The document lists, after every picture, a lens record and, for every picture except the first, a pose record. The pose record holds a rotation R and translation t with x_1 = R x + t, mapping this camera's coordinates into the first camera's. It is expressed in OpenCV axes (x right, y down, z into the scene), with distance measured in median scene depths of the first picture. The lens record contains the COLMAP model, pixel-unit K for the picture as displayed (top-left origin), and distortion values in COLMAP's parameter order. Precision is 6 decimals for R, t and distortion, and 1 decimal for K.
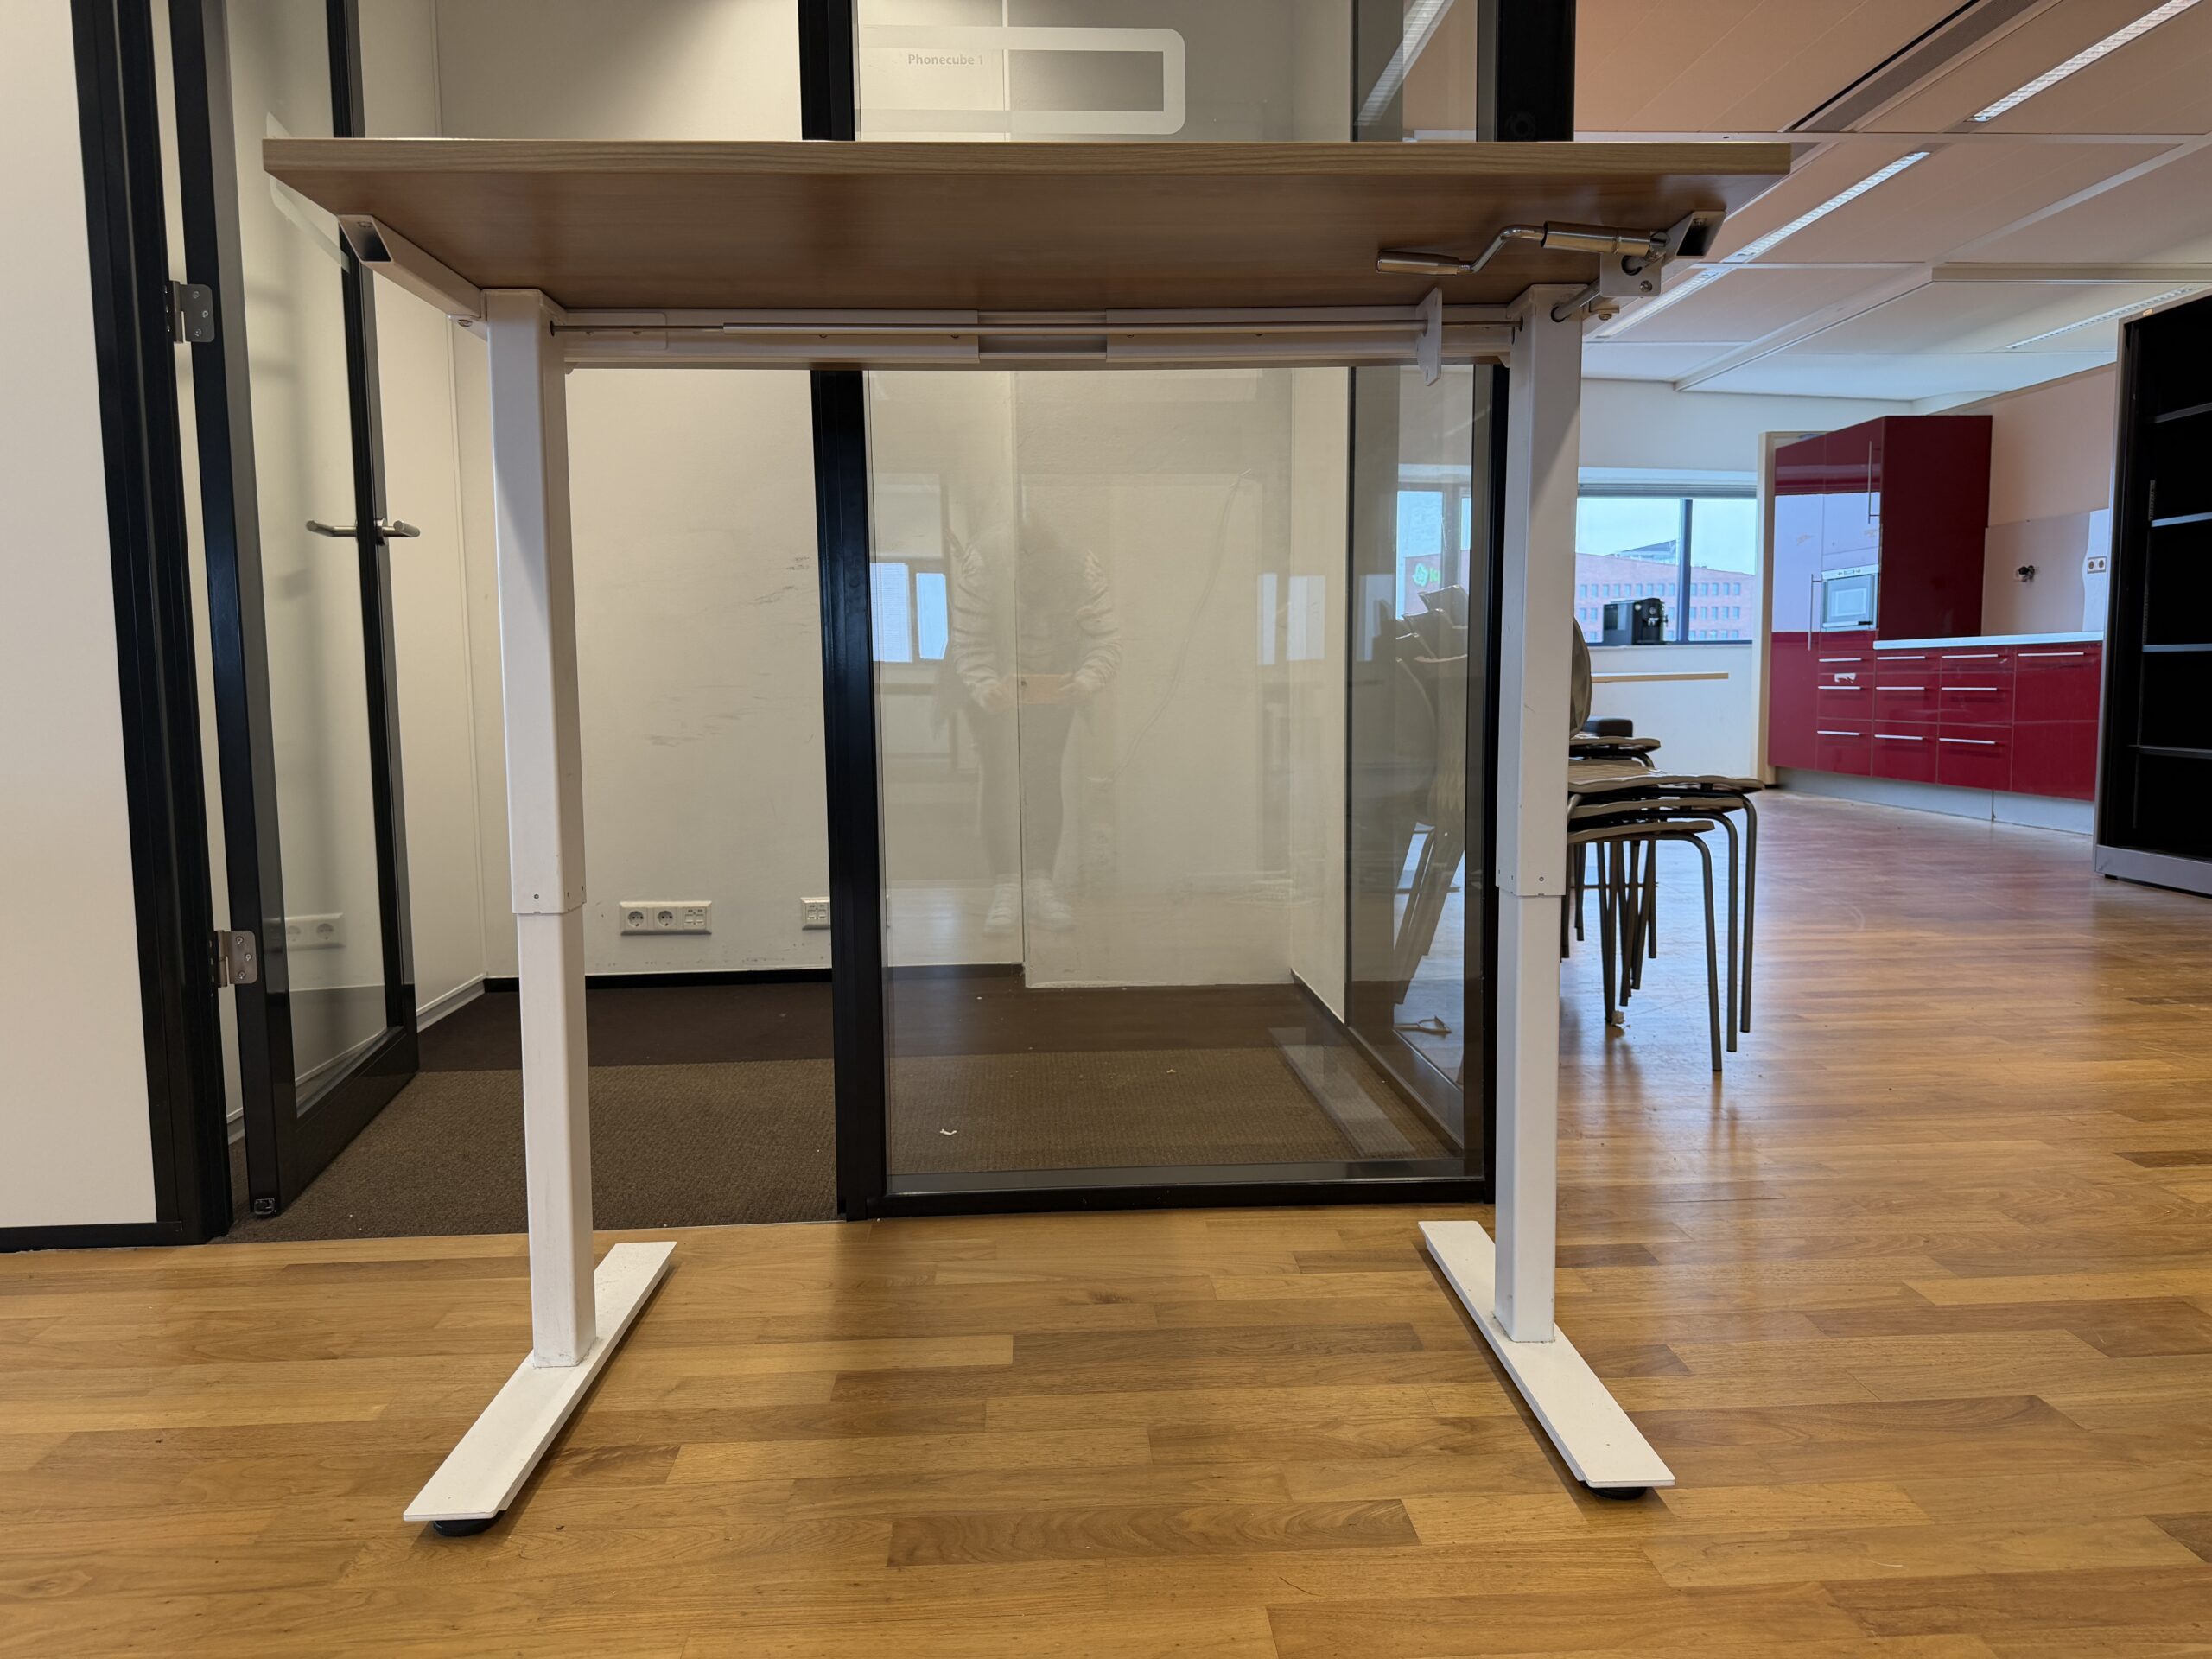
lens RADIAL K [[1588.4, 0, 1109.7], [0, 1588.4, 814.4], [0, 0, 1]] dist [0.003661, -0.002771]
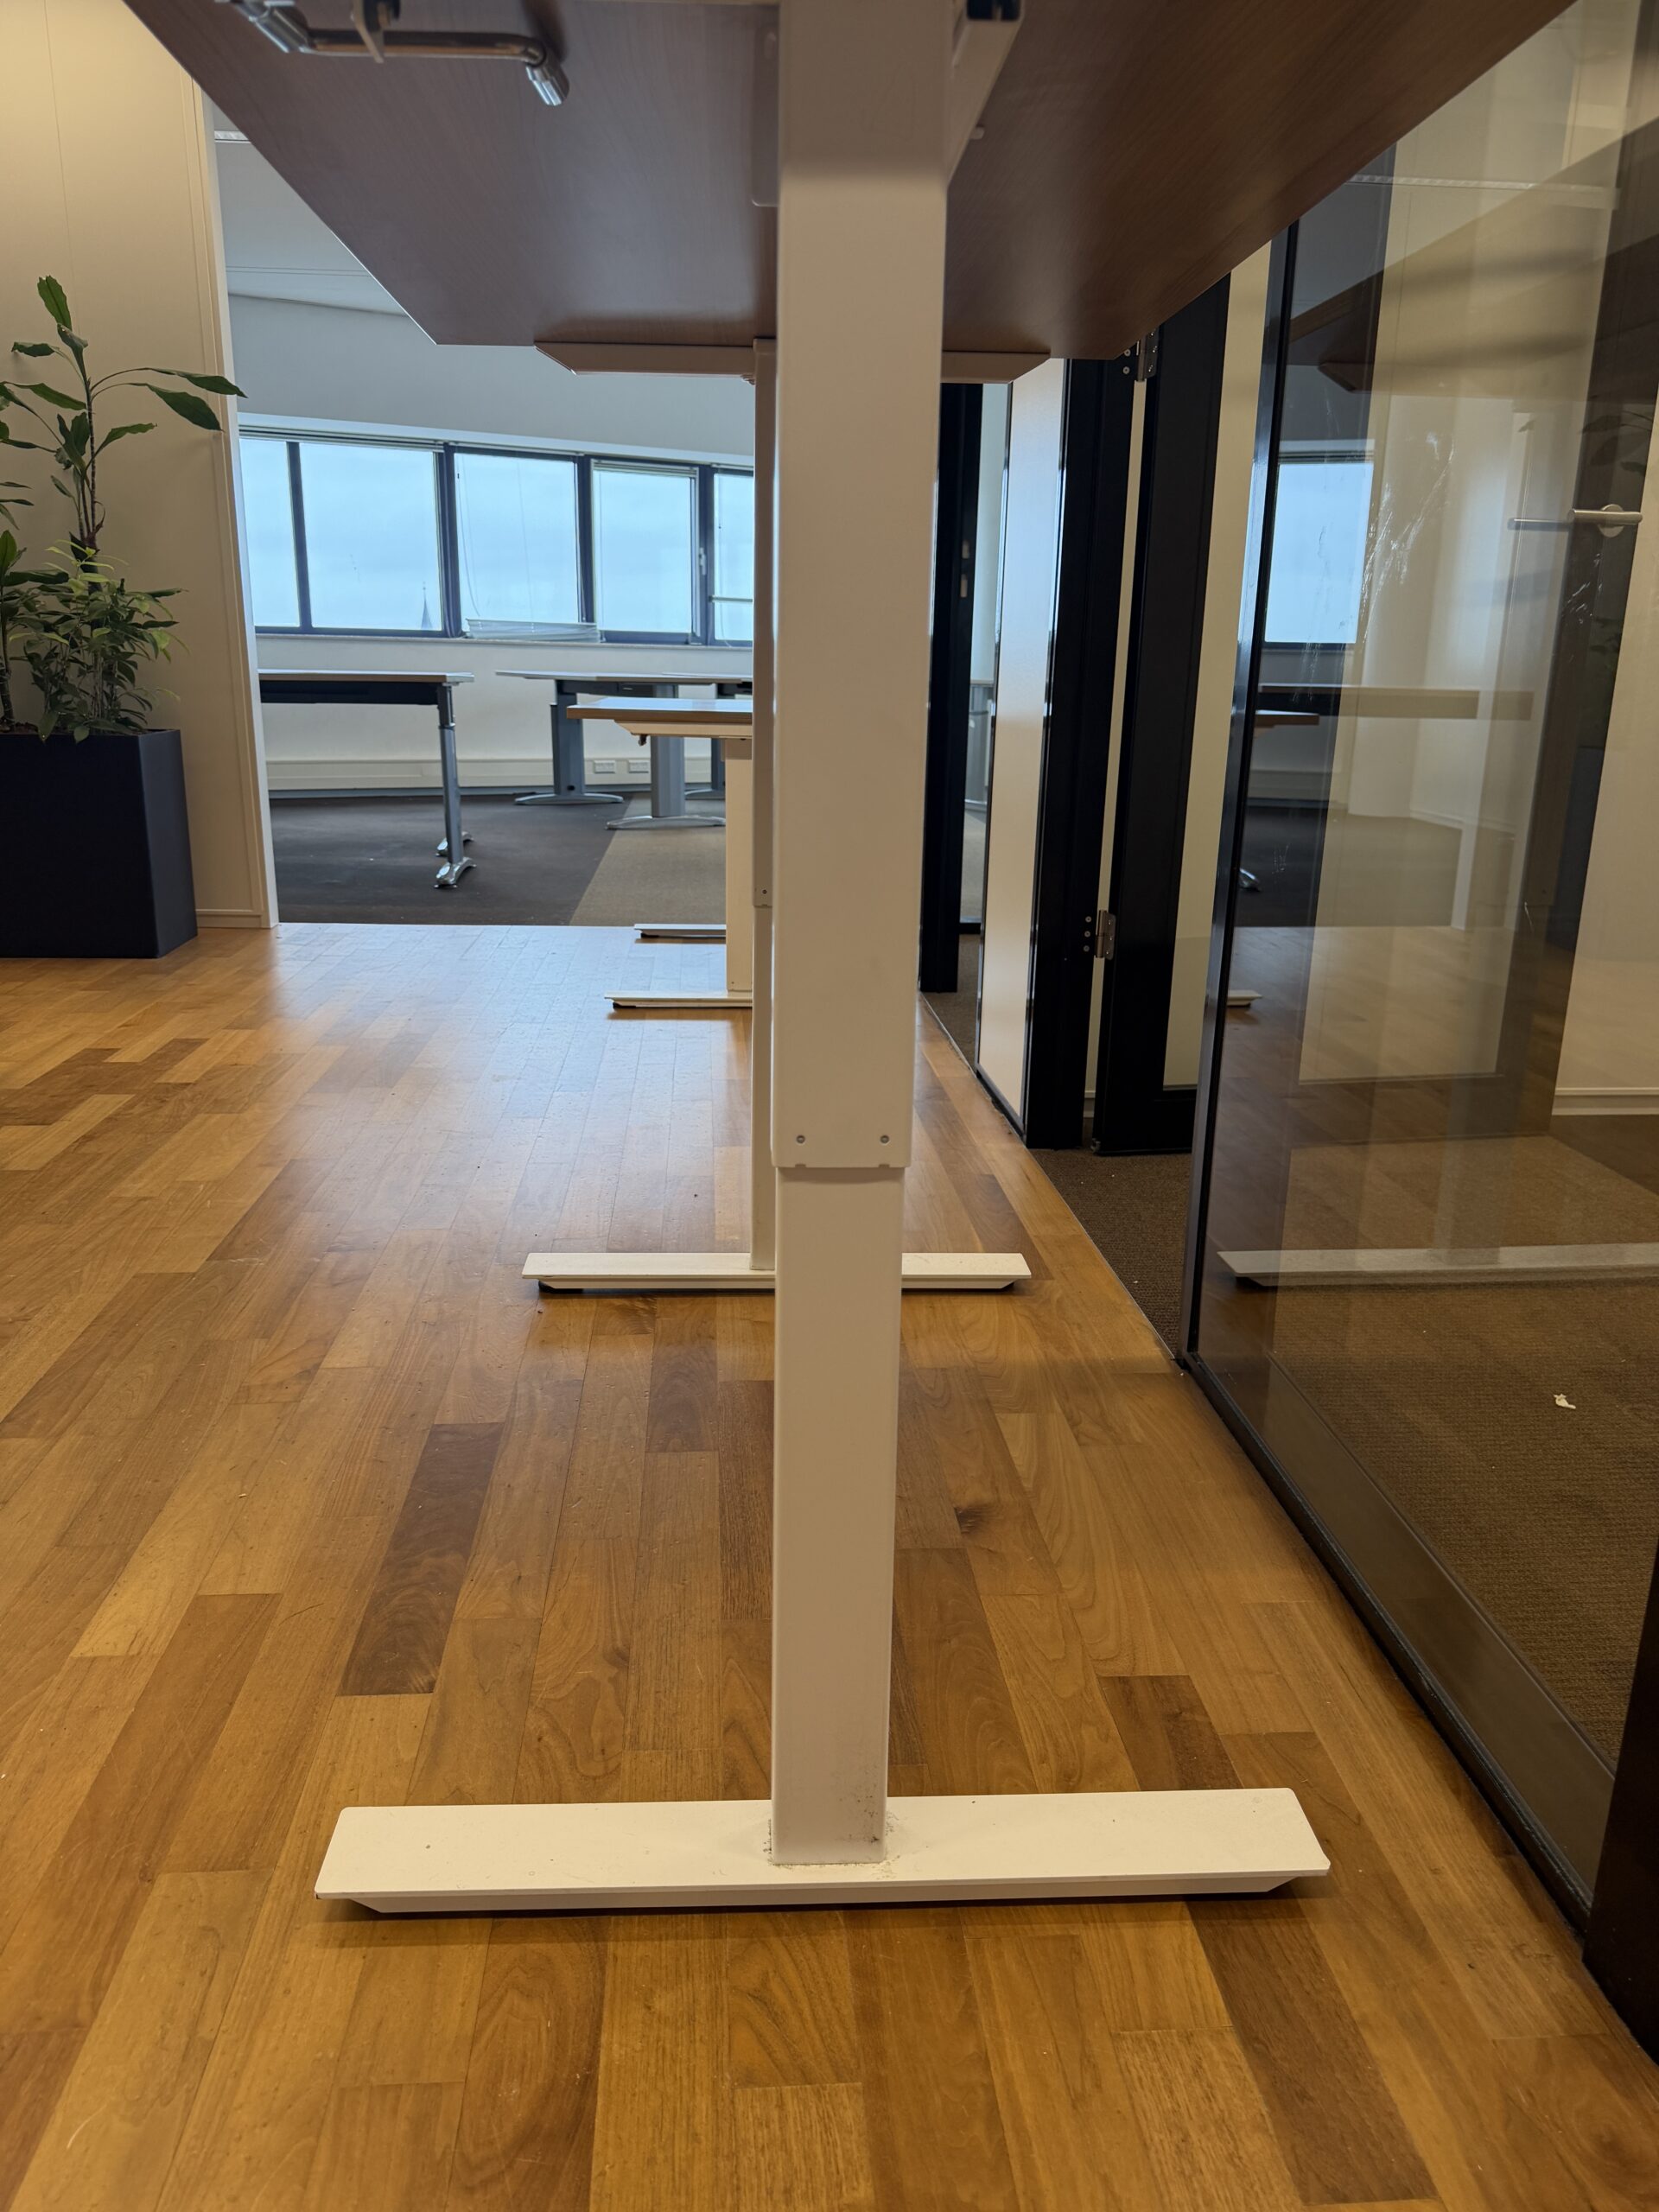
lens RADIAL K [[1559.2, 0, 813.3], [0, 1559.2, 1108.4], [0, 0, 1]] dist [0.033405, -0.038747]
pose [[0.011103, 0.282899, -0.959085, 0.792967], [-0.102345, 0.954429, 0.280341, -0.120327], [0.994687, 0.095045, 0.039551, 0.980995]]
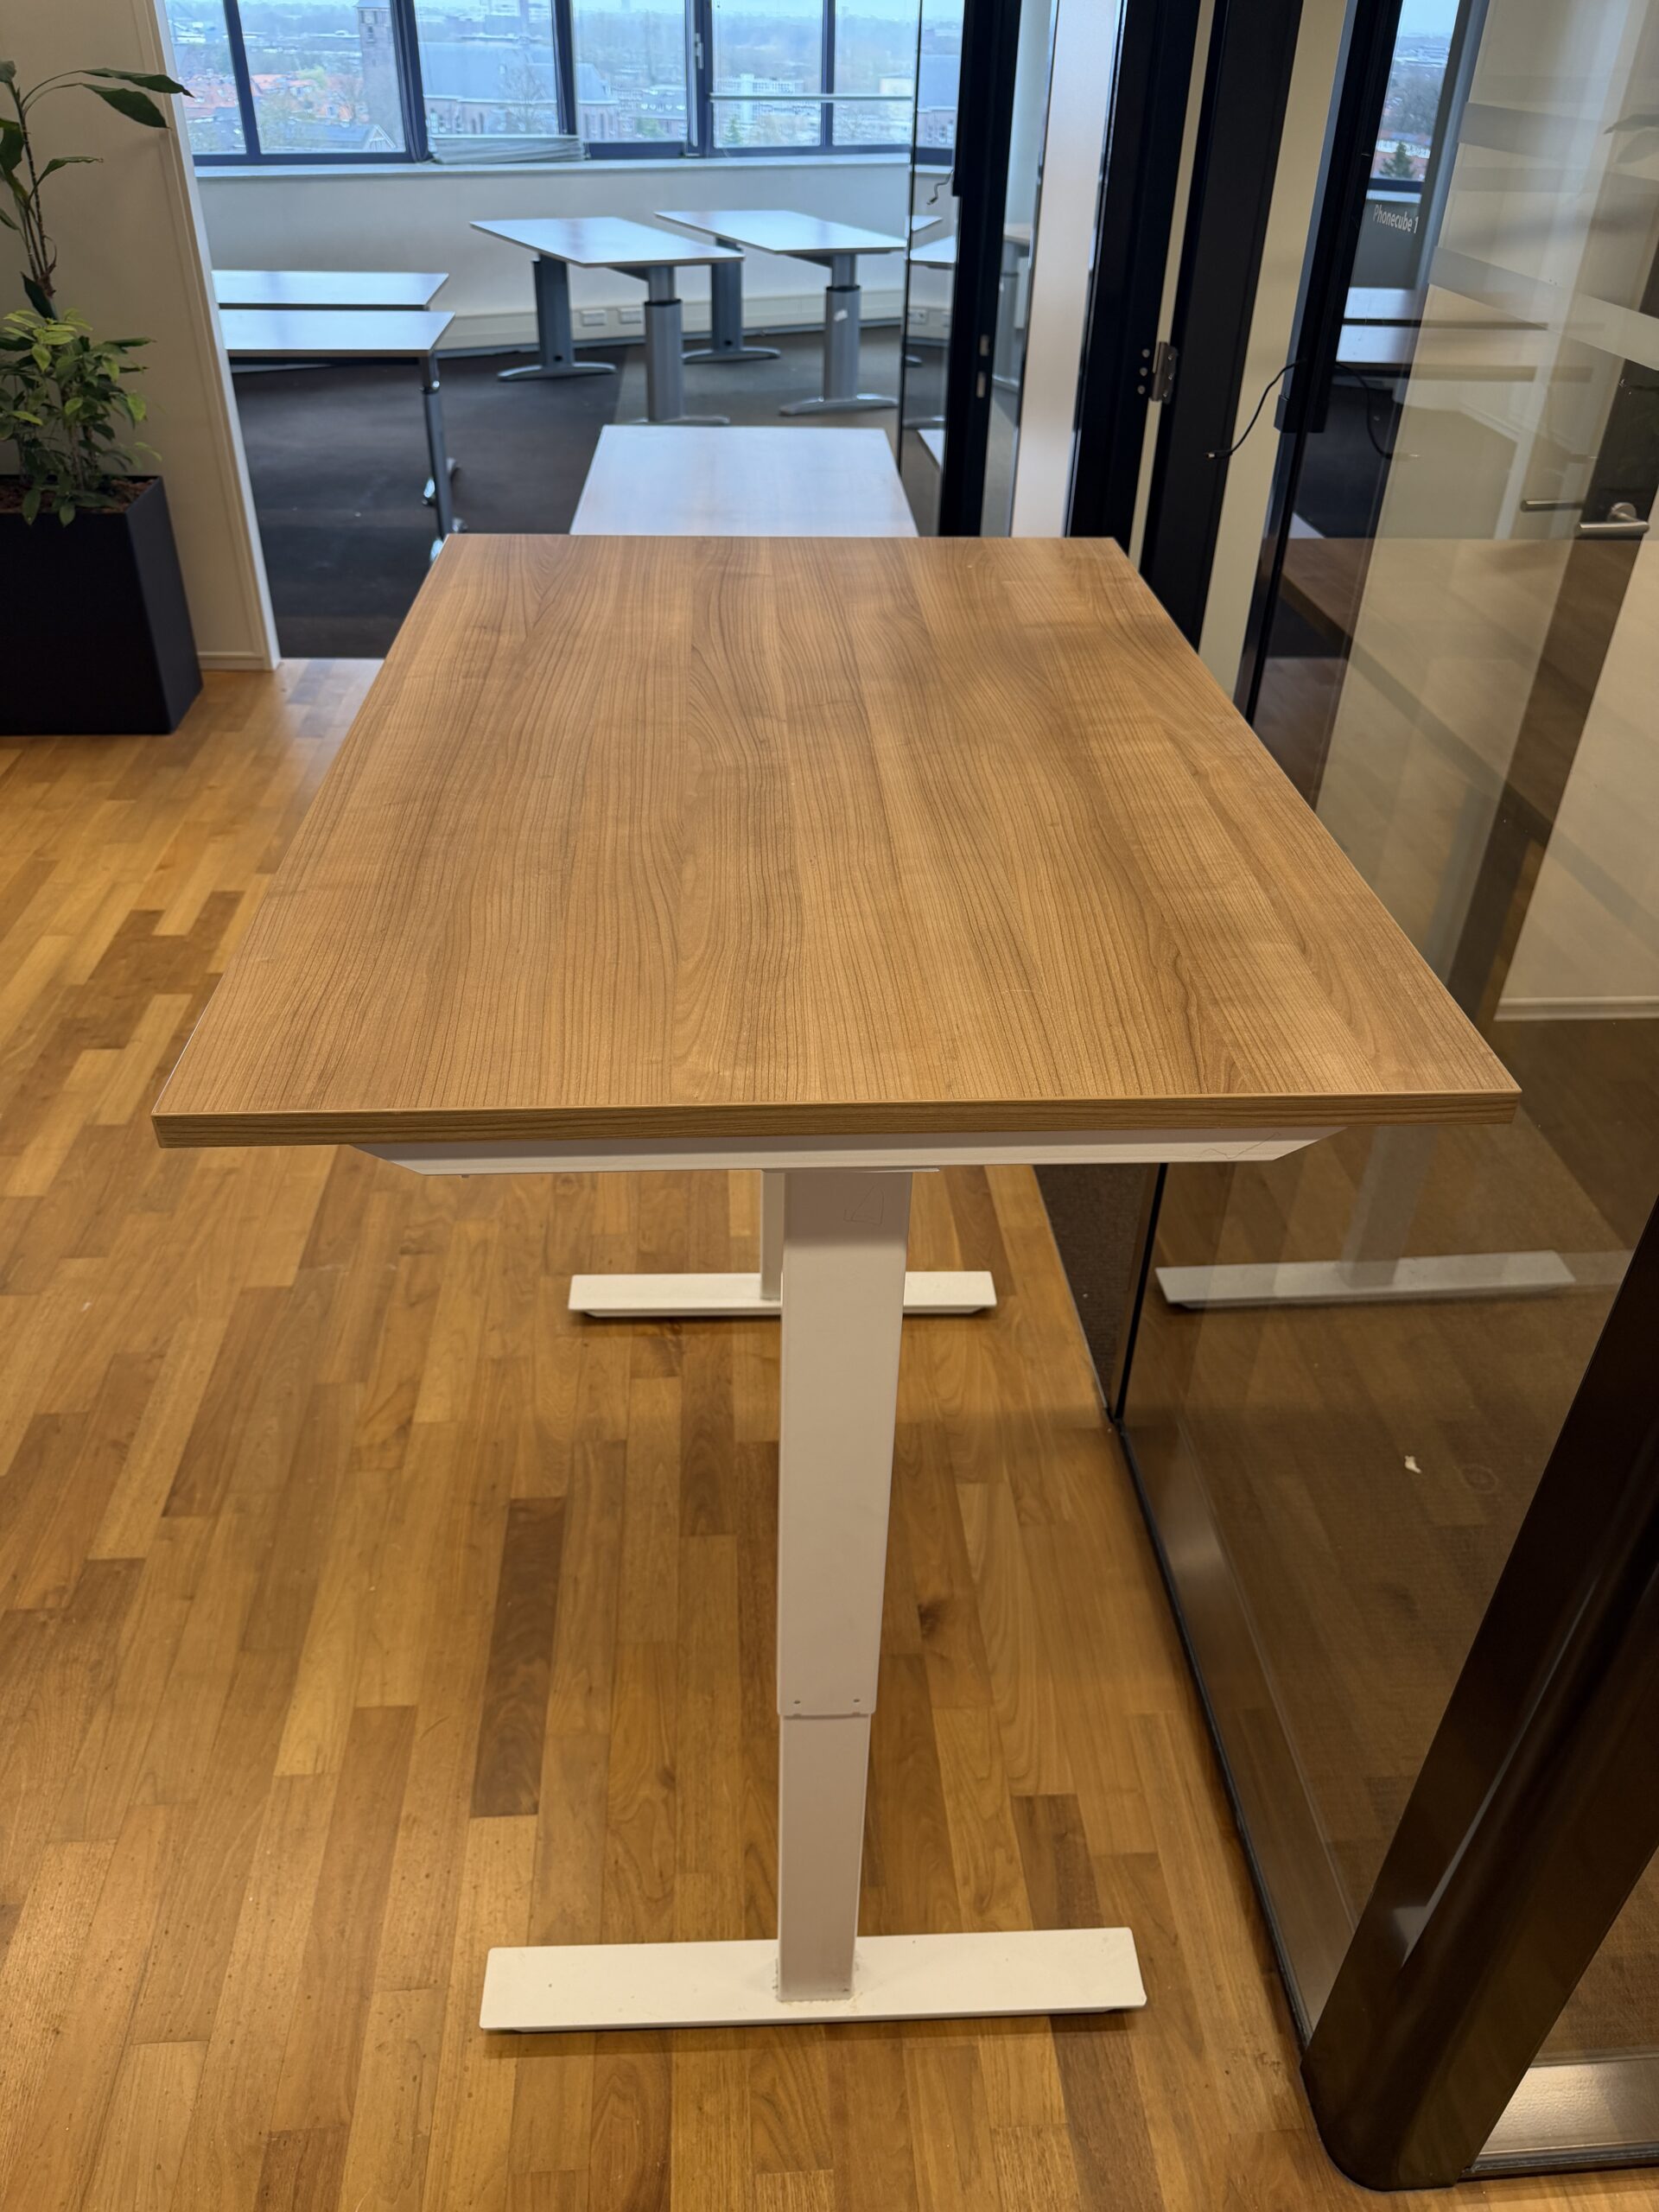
lens RADIAL K [[1575.1, 0, 823.8], [0, 1575.1, 1098.3], [0, 0, 1]] dist [0.028752, -0.036193]
pose [[0.008772, 0.577250, -0.816520, 0.746274], [-0.110728, 0.812091, 0.572929, -0.643986], [0.993812, 0.085386, 0.071041, 0.931466]]
